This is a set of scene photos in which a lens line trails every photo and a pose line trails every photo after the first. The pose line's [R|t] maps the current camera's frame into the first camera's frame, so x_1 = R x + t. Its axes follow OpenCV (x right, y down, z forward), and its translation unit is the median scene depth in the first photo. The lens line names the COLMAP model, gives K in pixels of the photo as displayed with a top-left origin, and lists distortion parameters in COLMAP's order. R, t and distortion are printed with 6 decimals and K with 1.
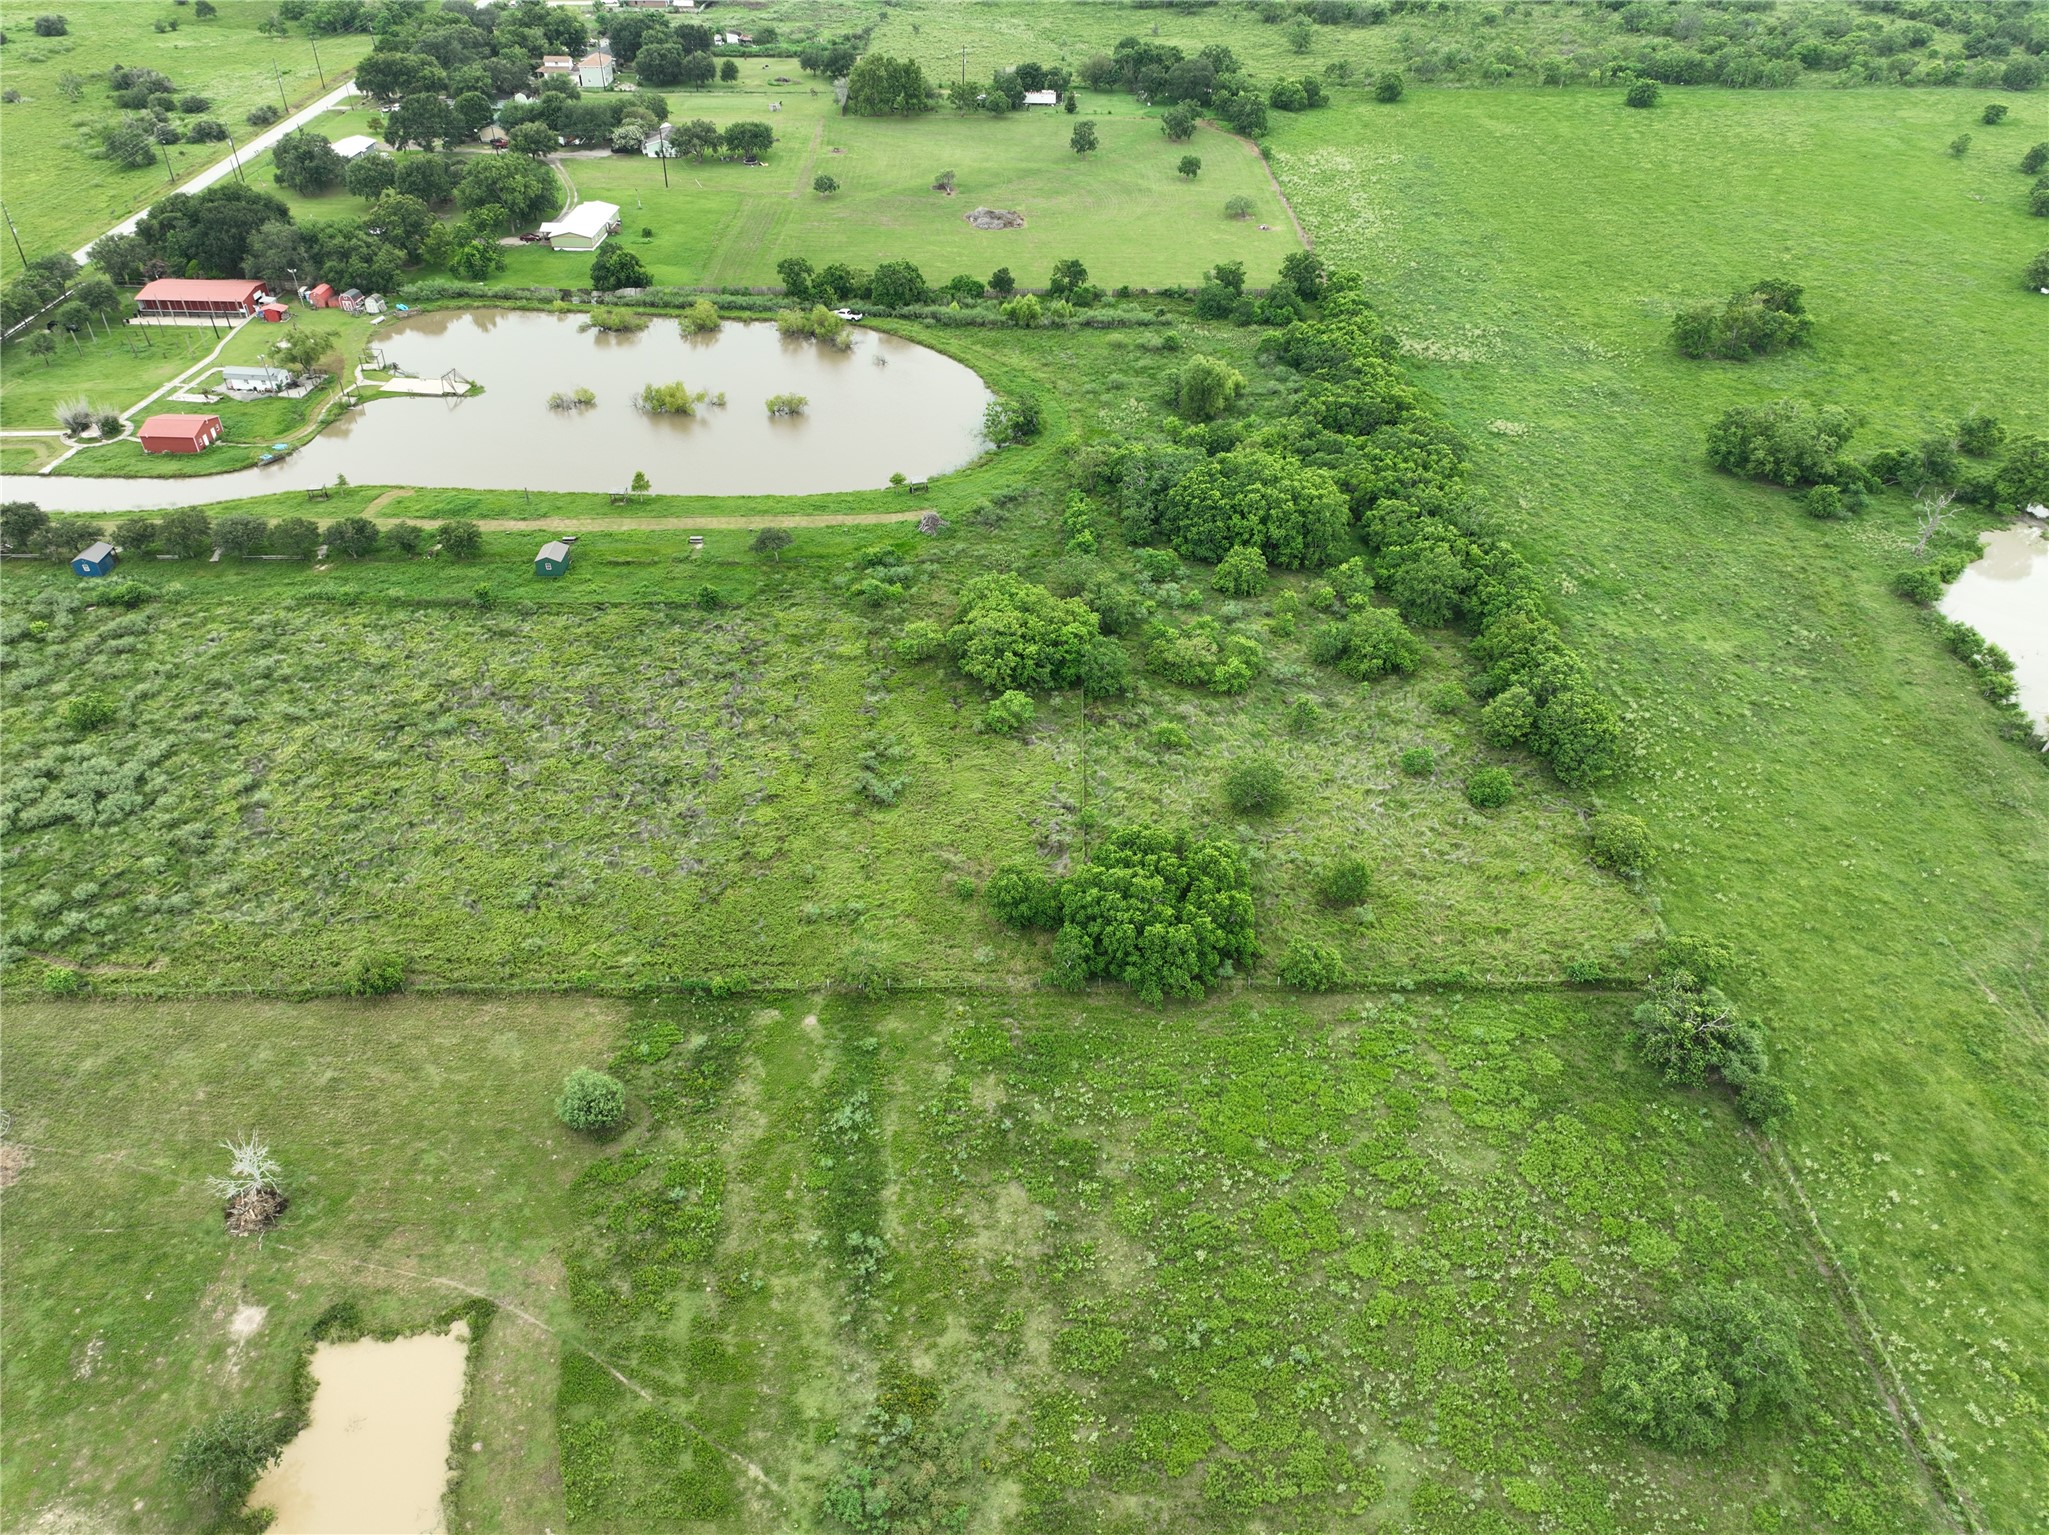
lens RADIAL K [[1436.0, 0, 1027.3], [0, 1436.0, 757.0], [0, 0, 1]] dist [0.002004, 0.006949]
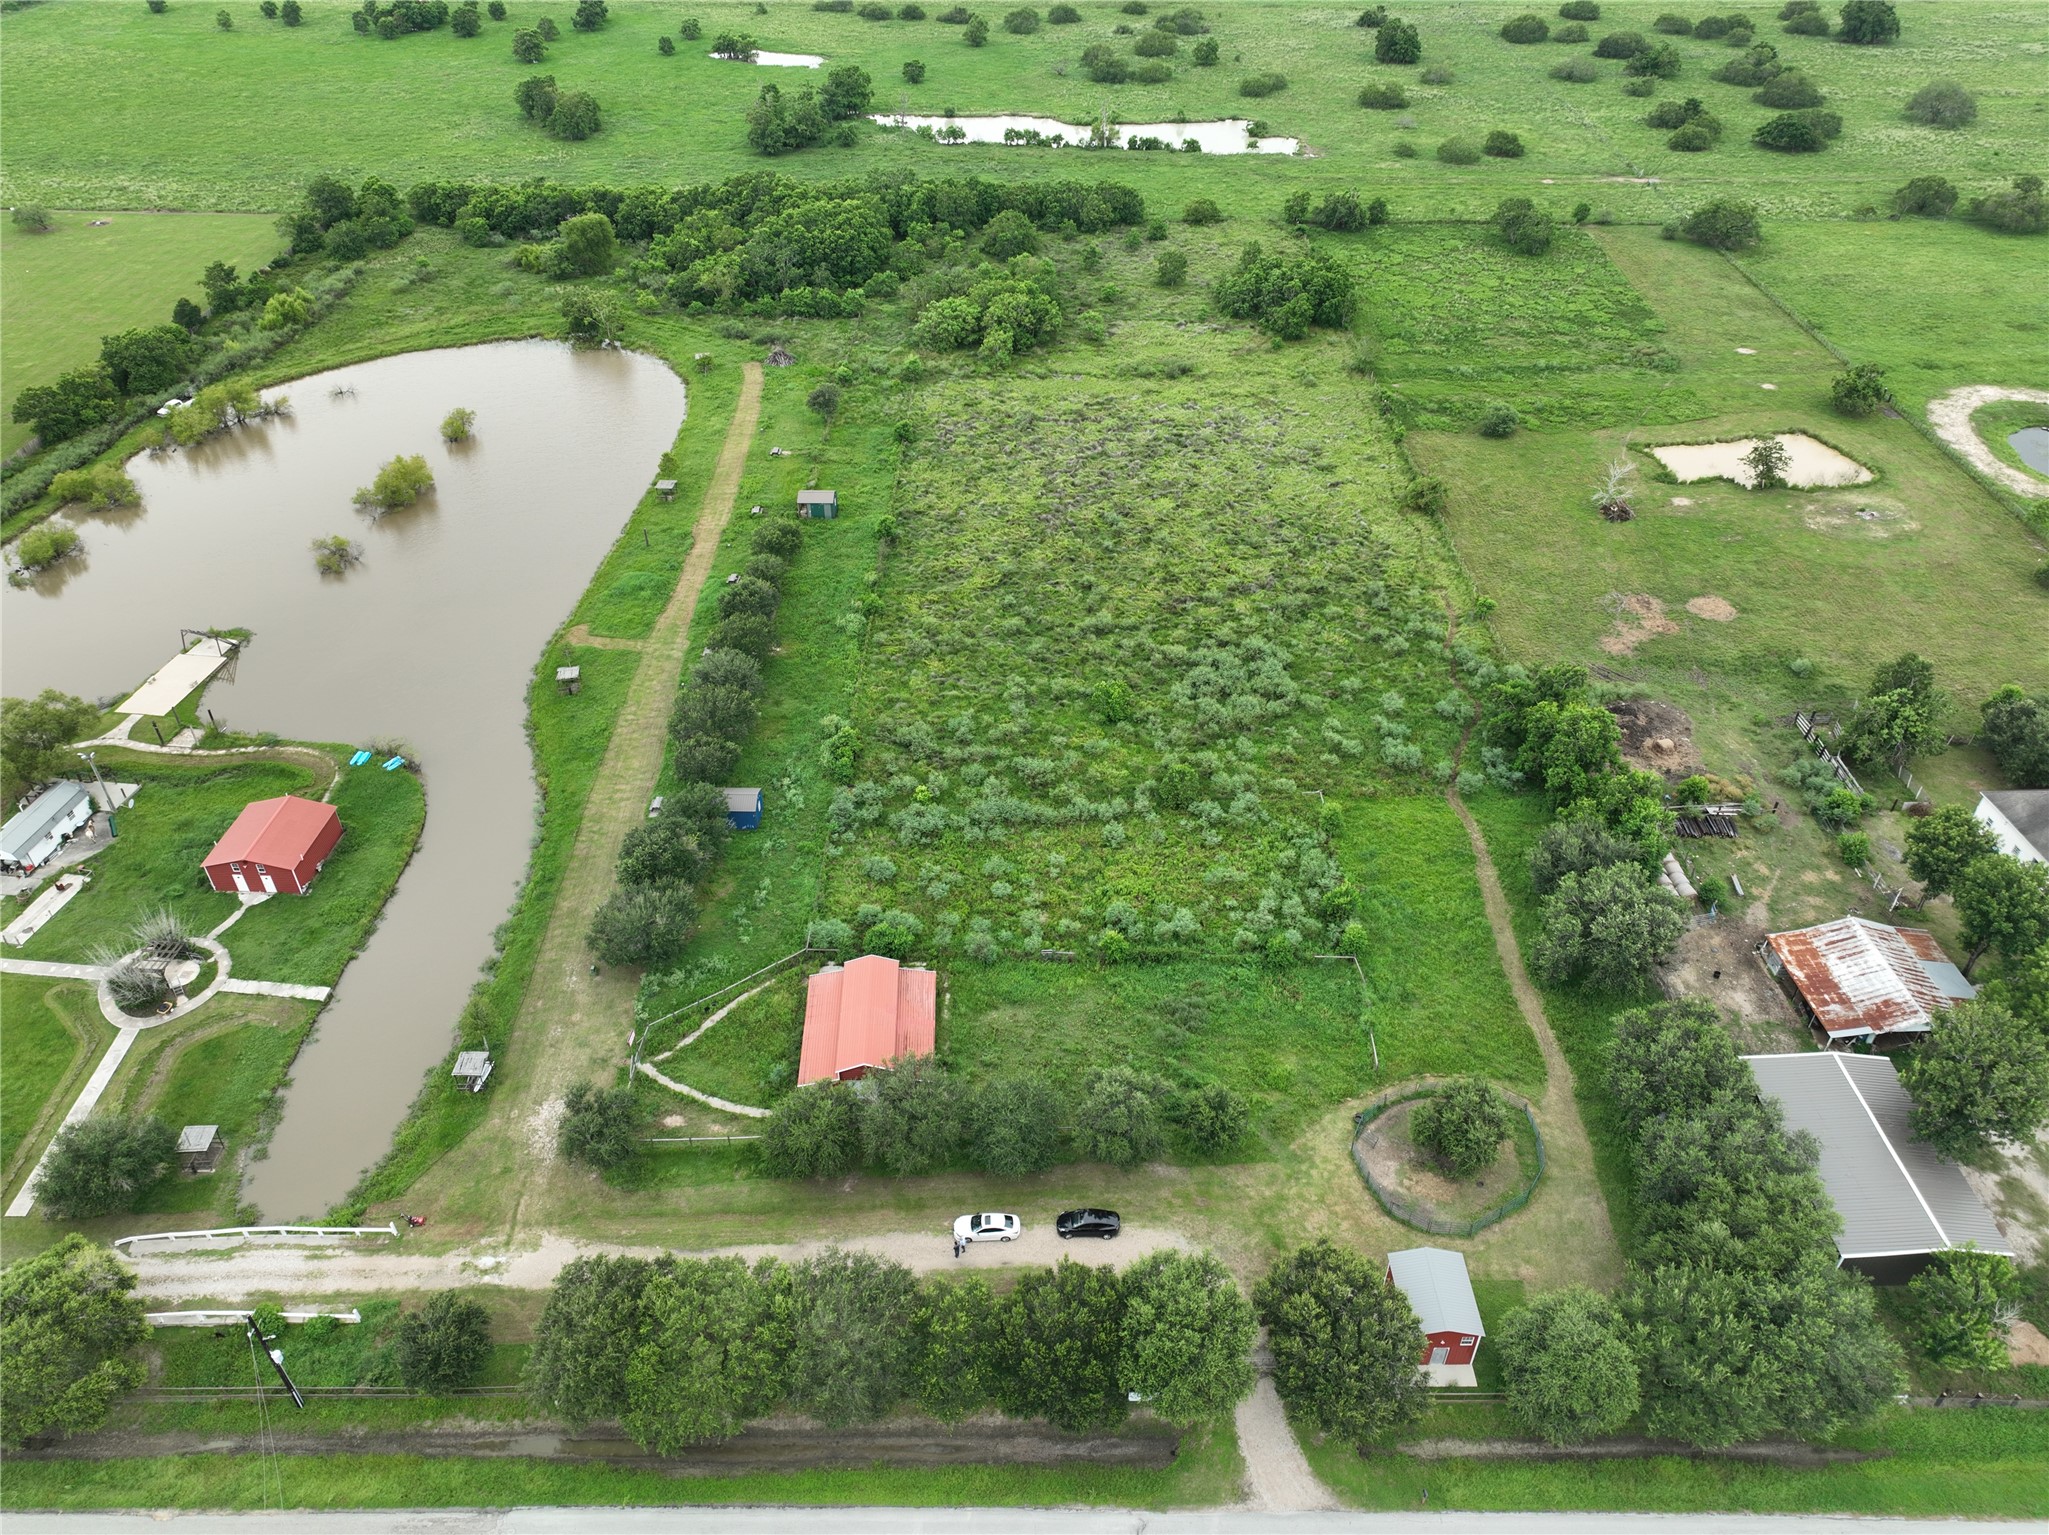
lens RADIAL K [[1436.0, 0, 1027.3], [0, 1436.0, 757.0], [0, 0, 1]] dist [0.002004, 0.006949]
pose [[0.020909, -0.605002, 0.795950, -1.251078], [0.598753, 0.645142, 0.474644, -0.419523], [-0.800661, 0.466653, 0.375736, 0.655808]]
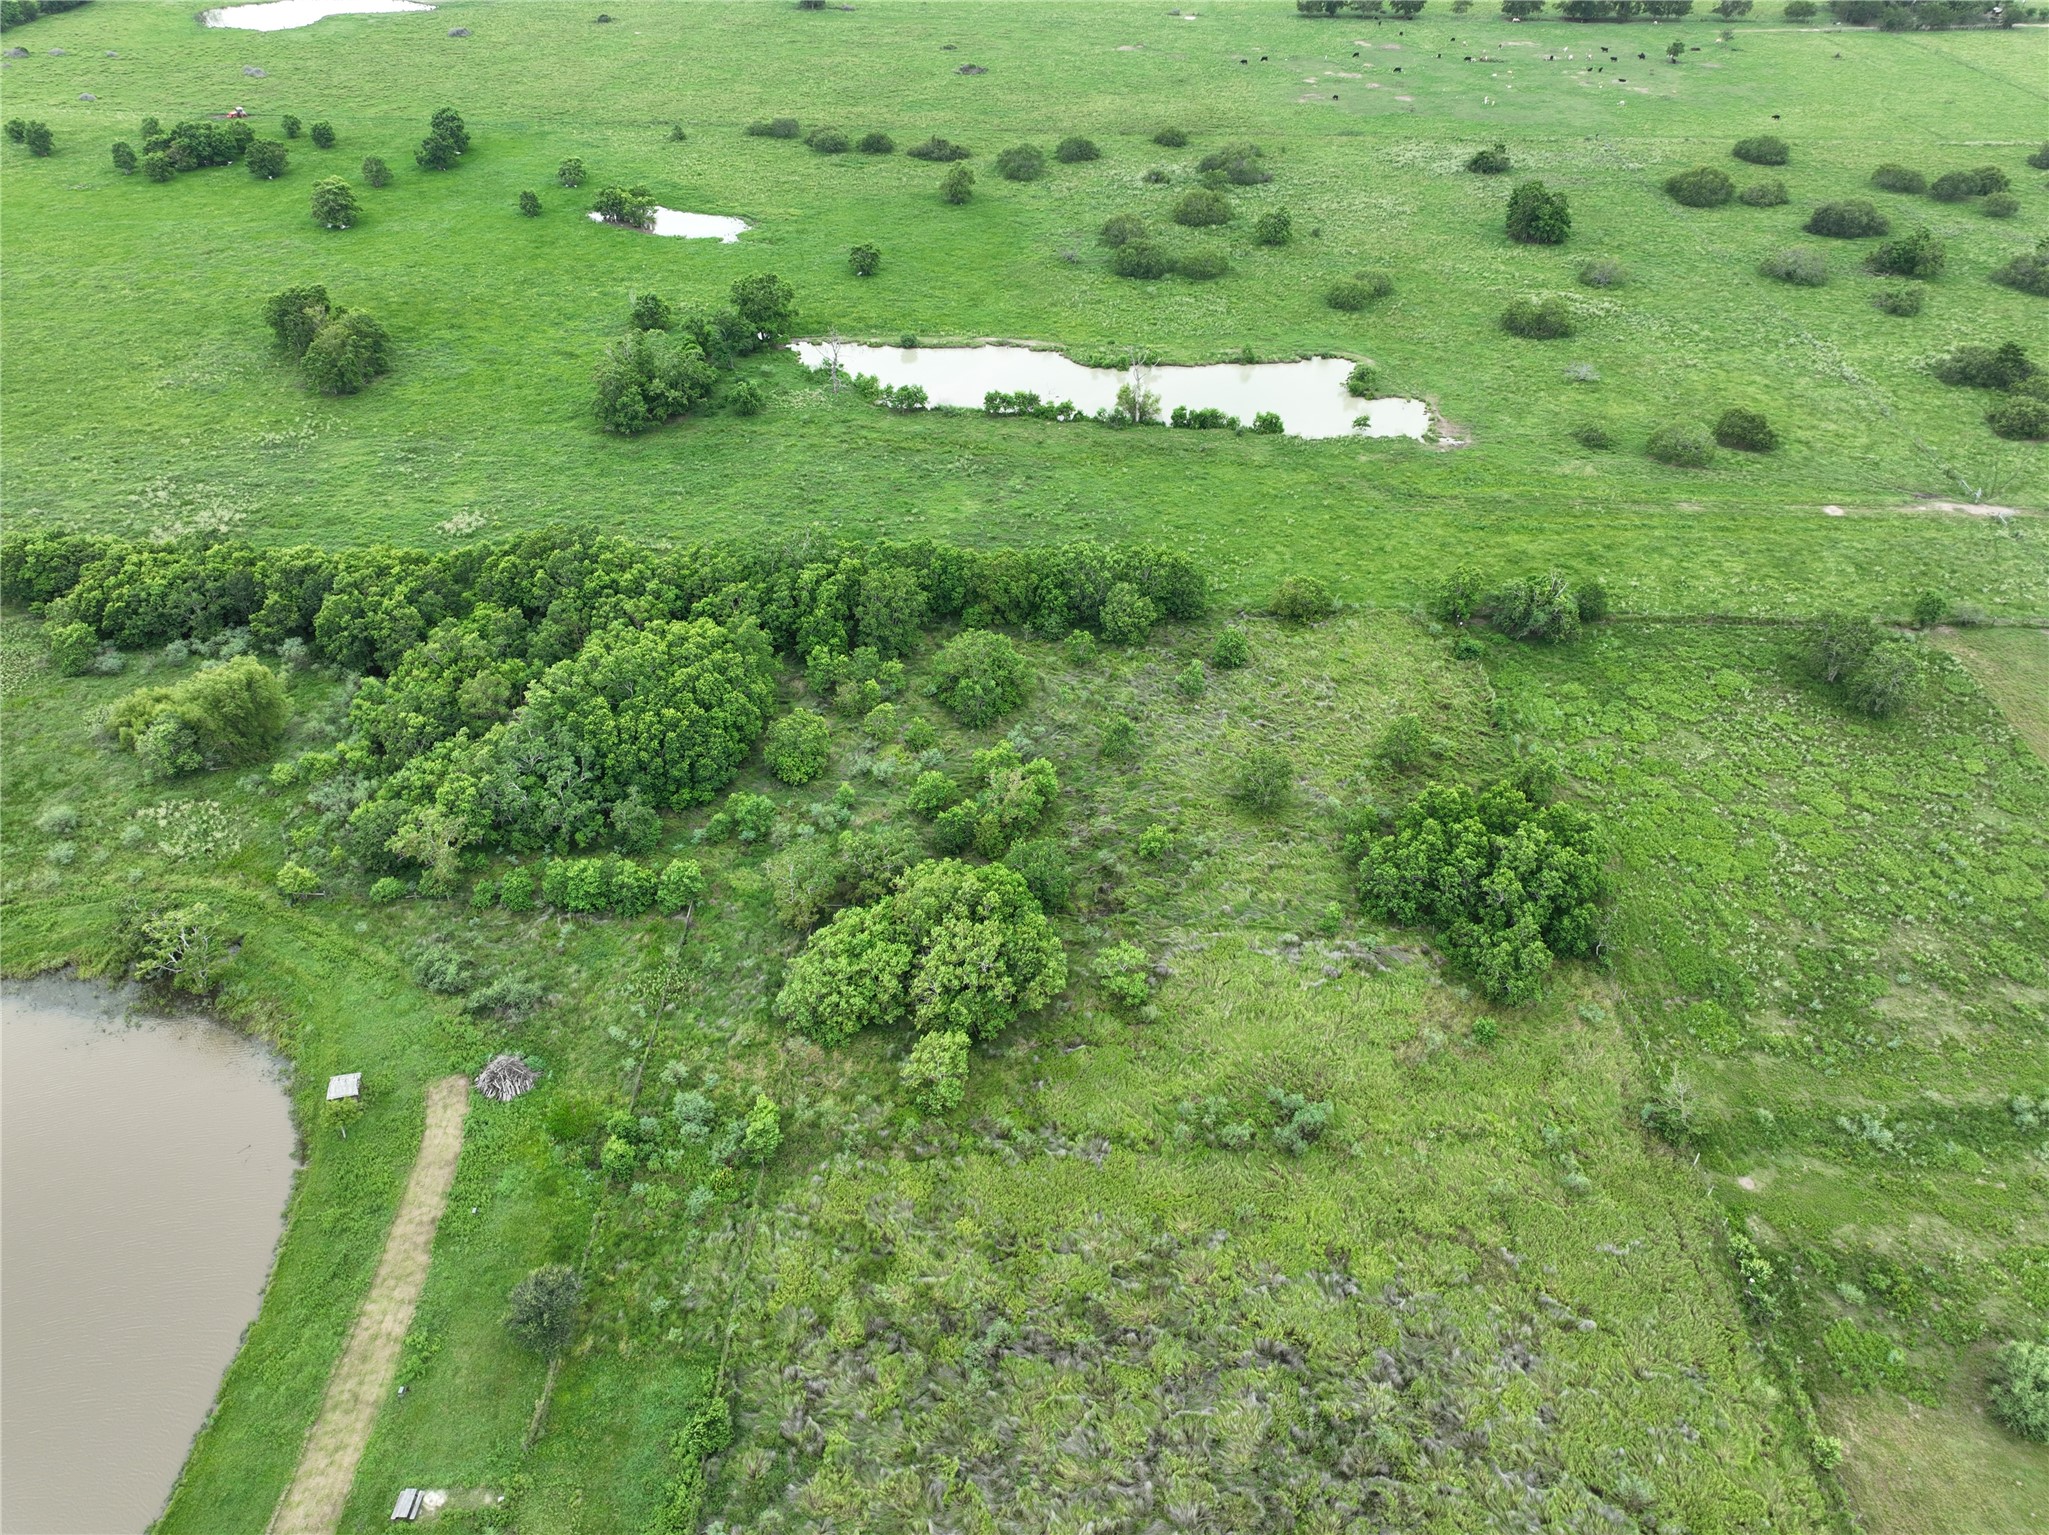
lens RADIAL K [[1436.0, 0, 1027.3], [0, 1436.0, 757.0], [0, 0, 1]] dist [0.002004, 0.006949]
pose [[0.030485, -0.602098, 0.797840, -0.478279], [0.590750, 0.654733, 0.471529, -0.431914], [-0.806278, 0.456949, 0.375649, 0.651599]]
